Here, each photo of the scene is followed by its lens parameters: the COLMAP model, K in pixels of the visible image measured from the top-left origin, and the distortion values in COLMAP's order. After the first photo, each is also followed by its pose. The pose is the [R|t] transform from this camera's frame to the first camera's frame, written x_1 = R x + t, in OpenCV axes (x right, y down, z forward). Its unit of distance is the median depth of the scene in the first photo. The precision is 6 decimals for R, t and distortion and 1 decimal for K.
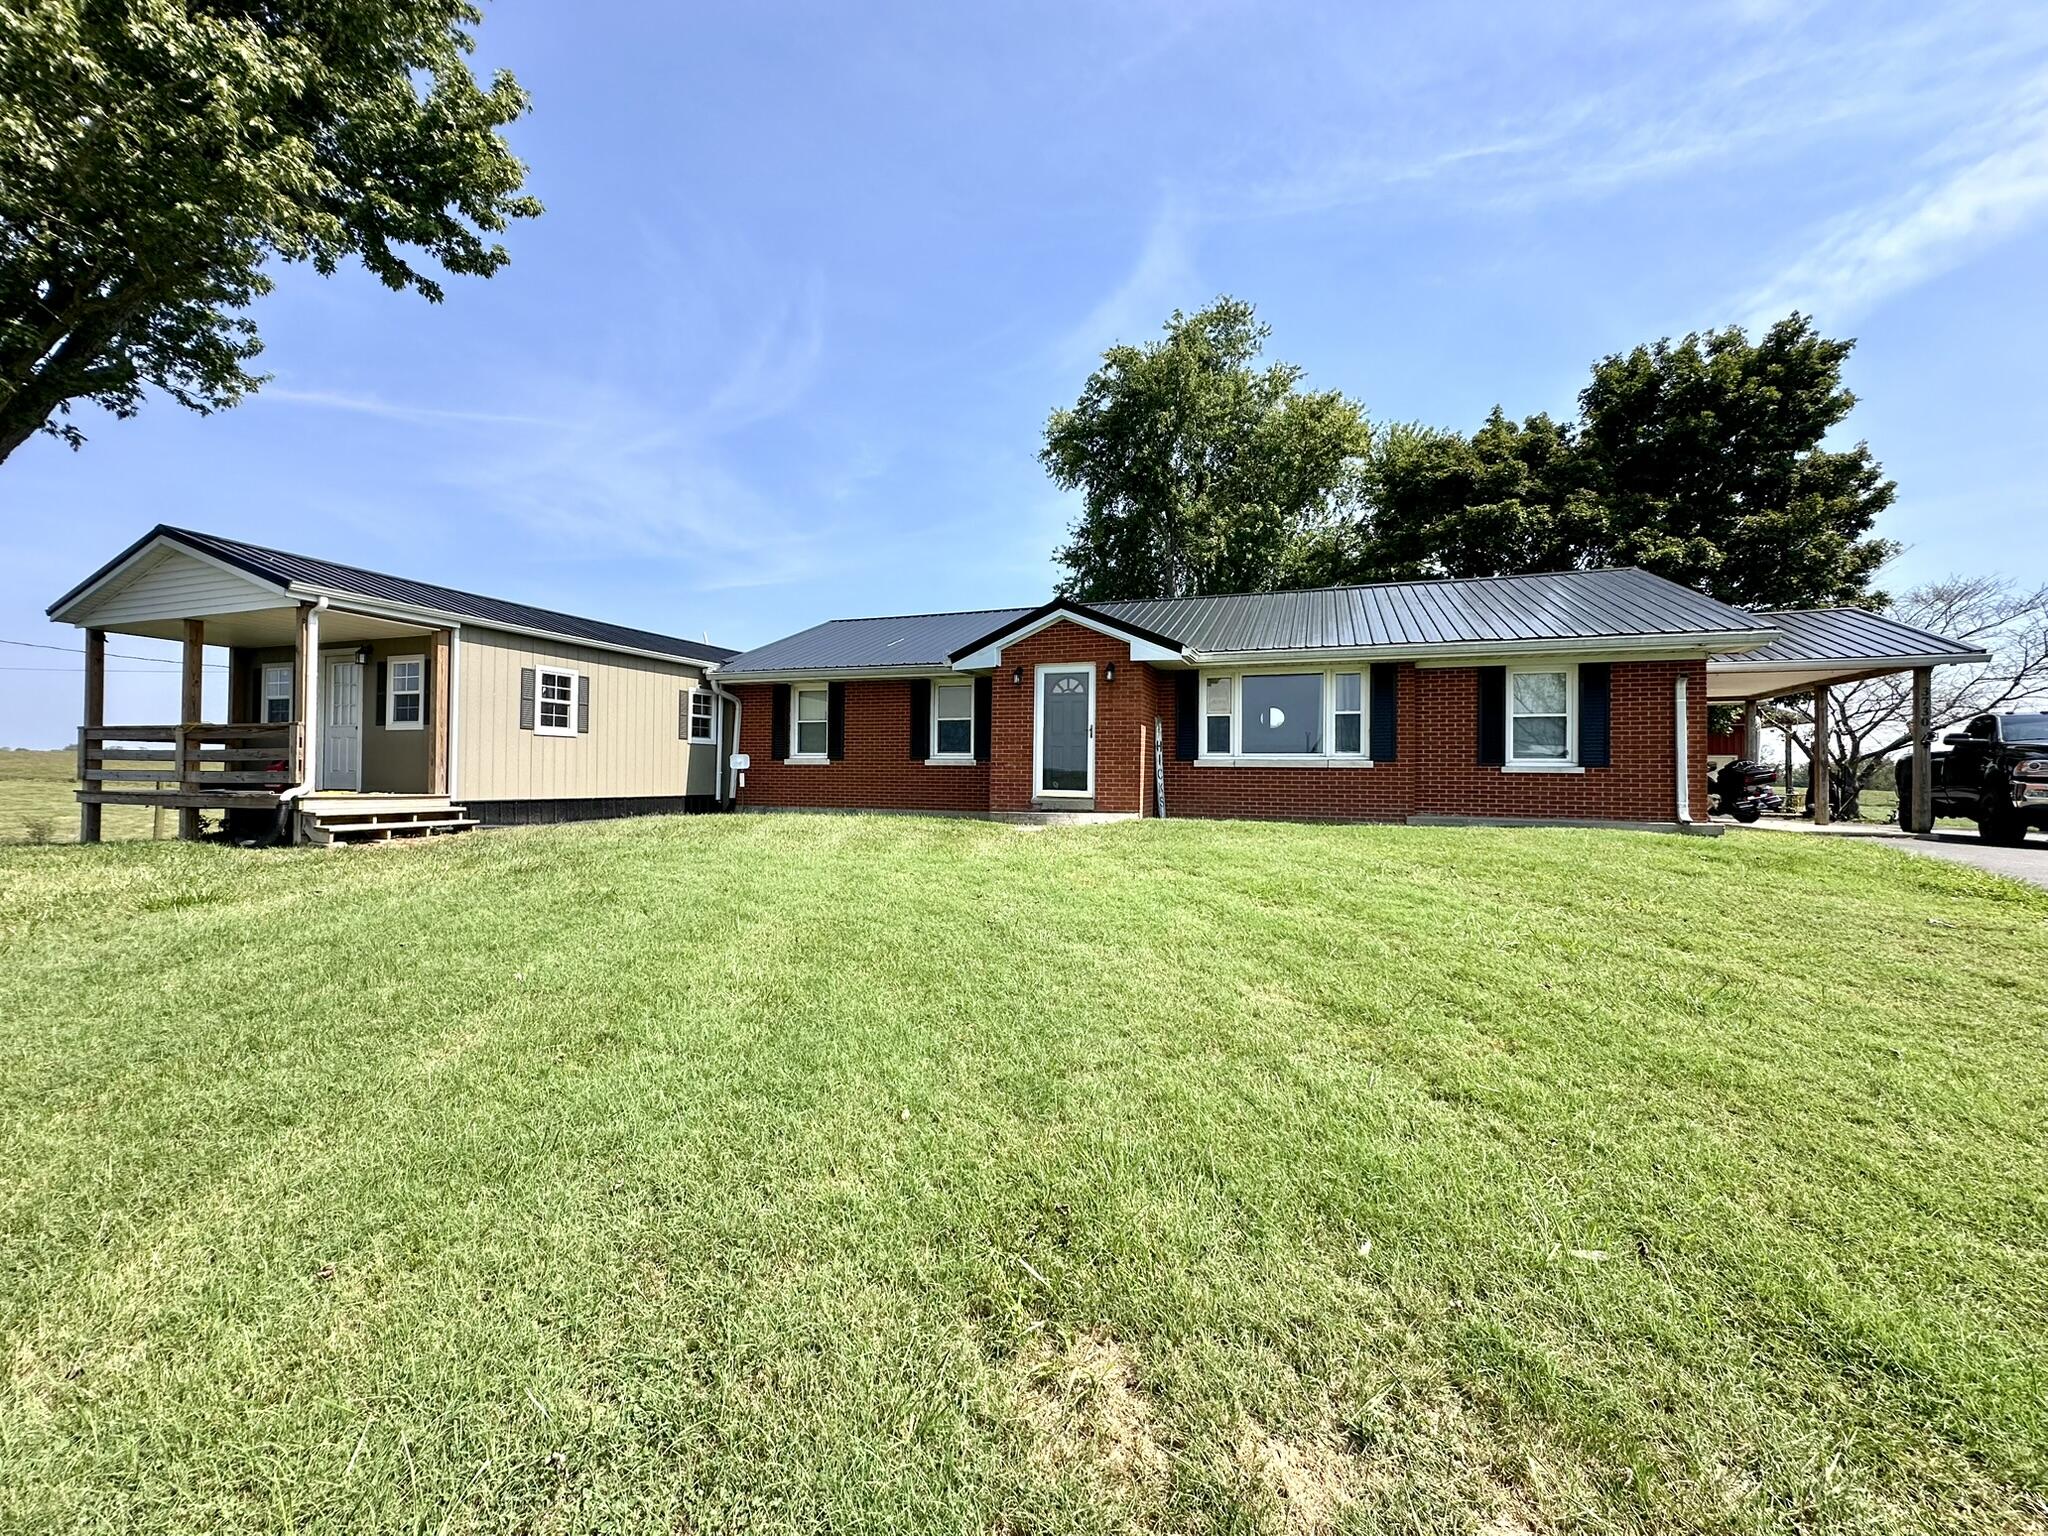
lens RADIAL K [[821.3, 0, 1020.6], [0, 821.3, 773.4], [0, 0, 1]] dist [-0.001266, 0.000990]
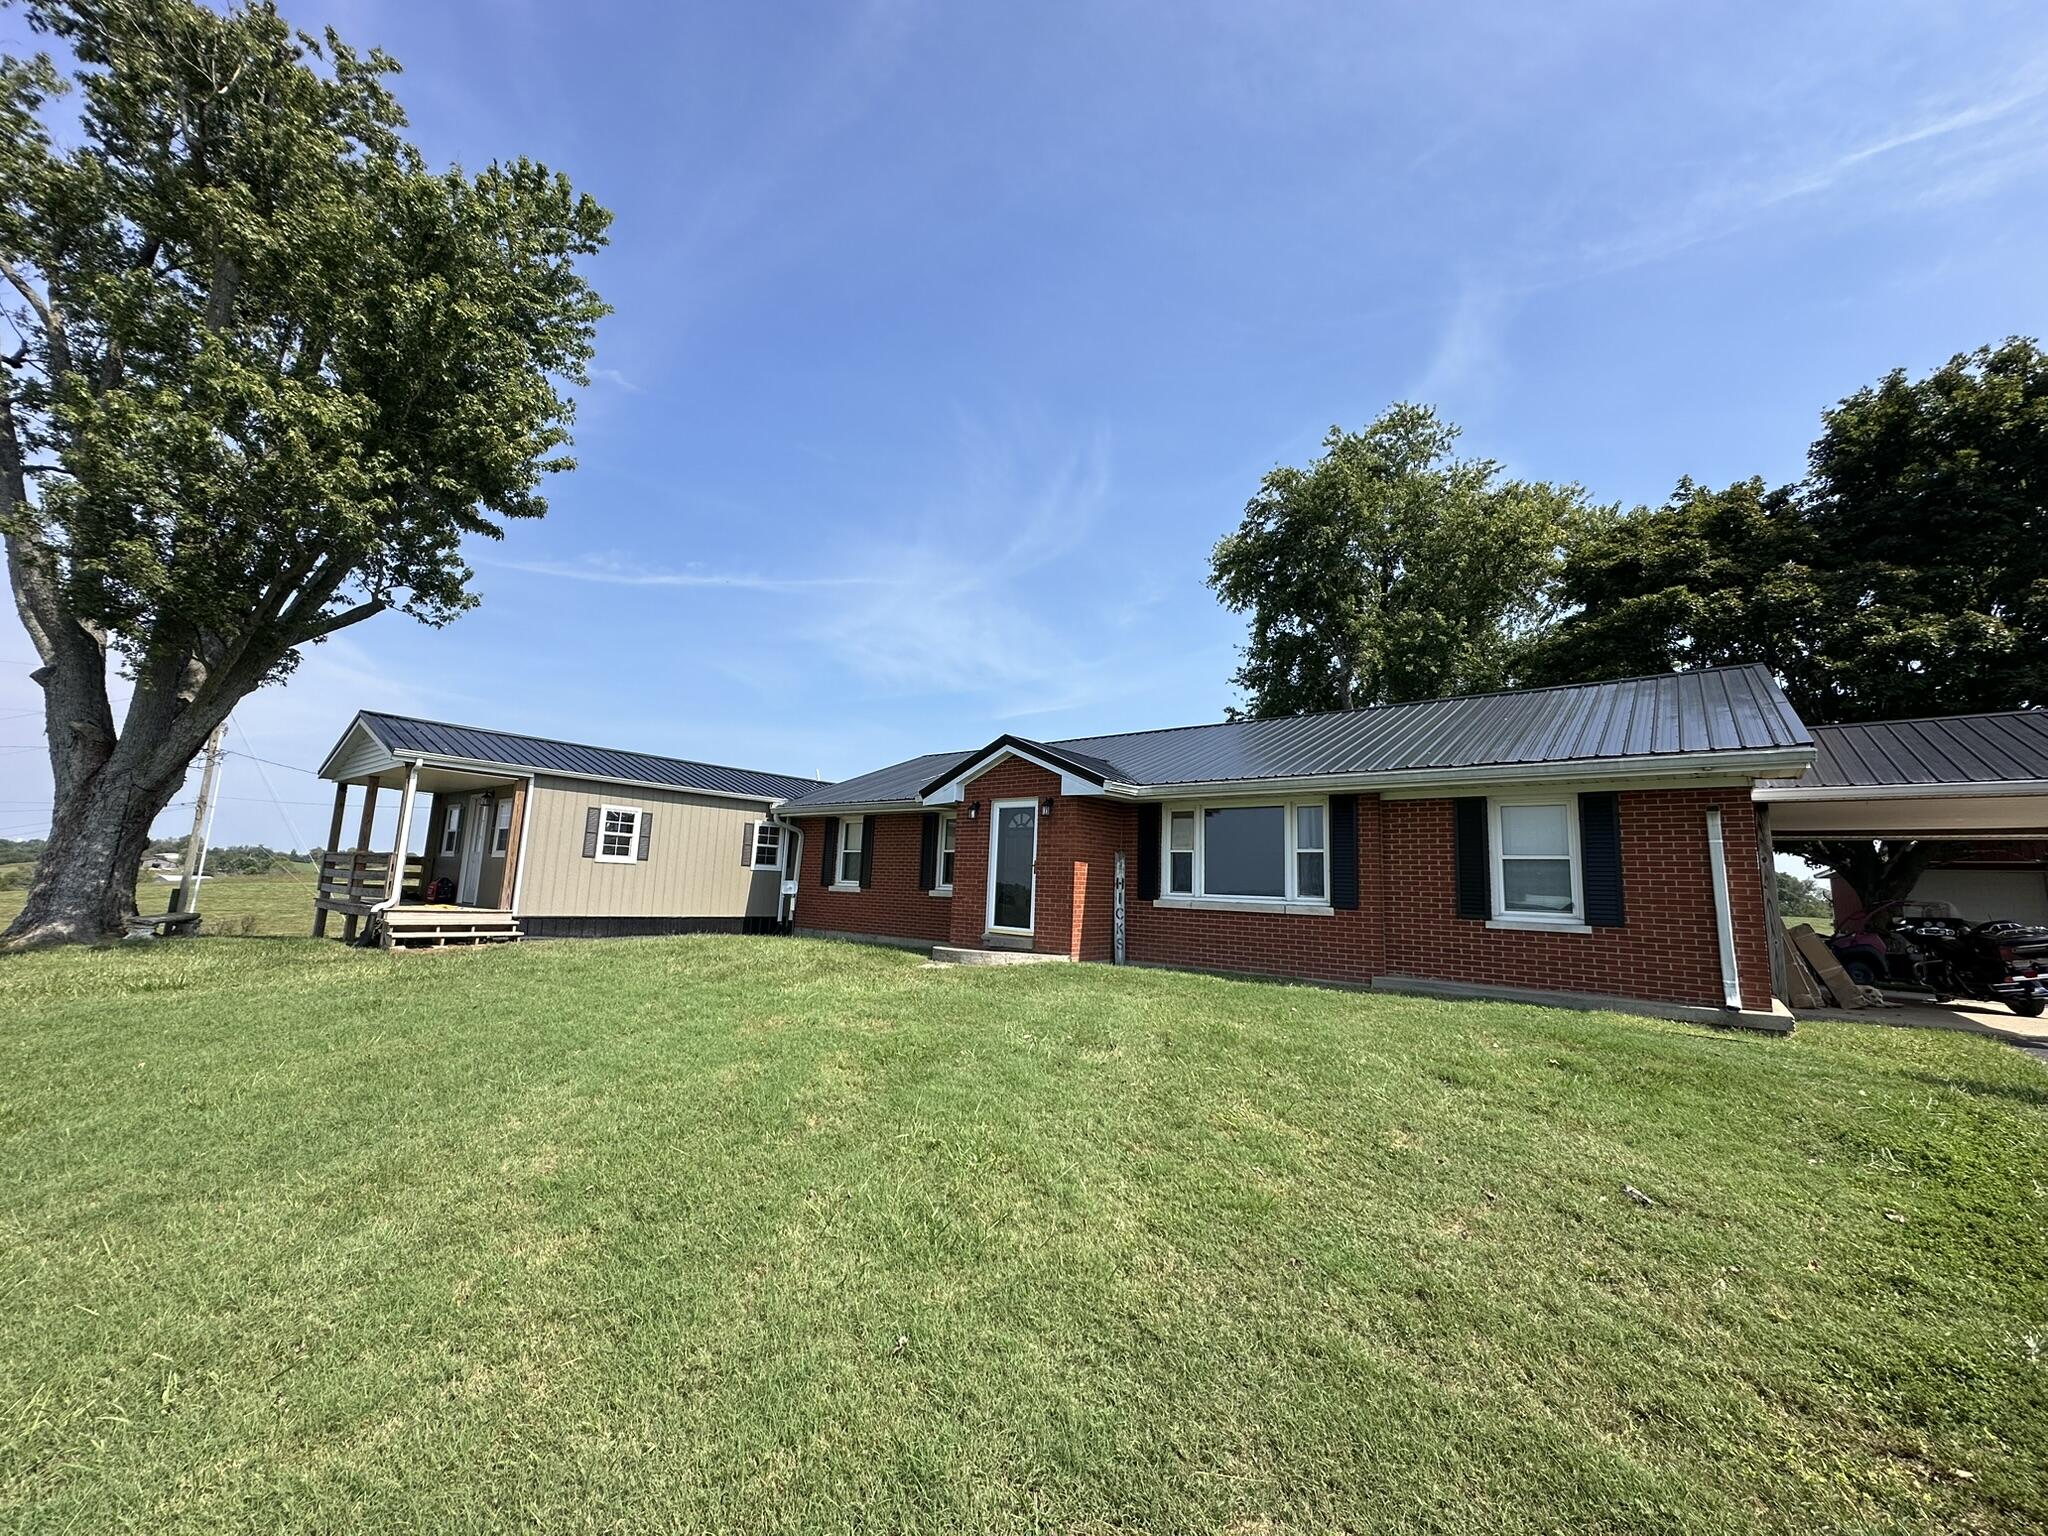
lens RADIAL K [[821.3, 0, 1020.6], [0, 821.3, 773.4], [0, 0, 1]] dist [-0.001266, 0.000990]
pose [[0.941281, -0.021497, -0.336940, 0.381980], [-0.027841, 0.989630, -0.140917, -0.022292], [0.336476, 0.142023, 0.930921, 0.065157]]
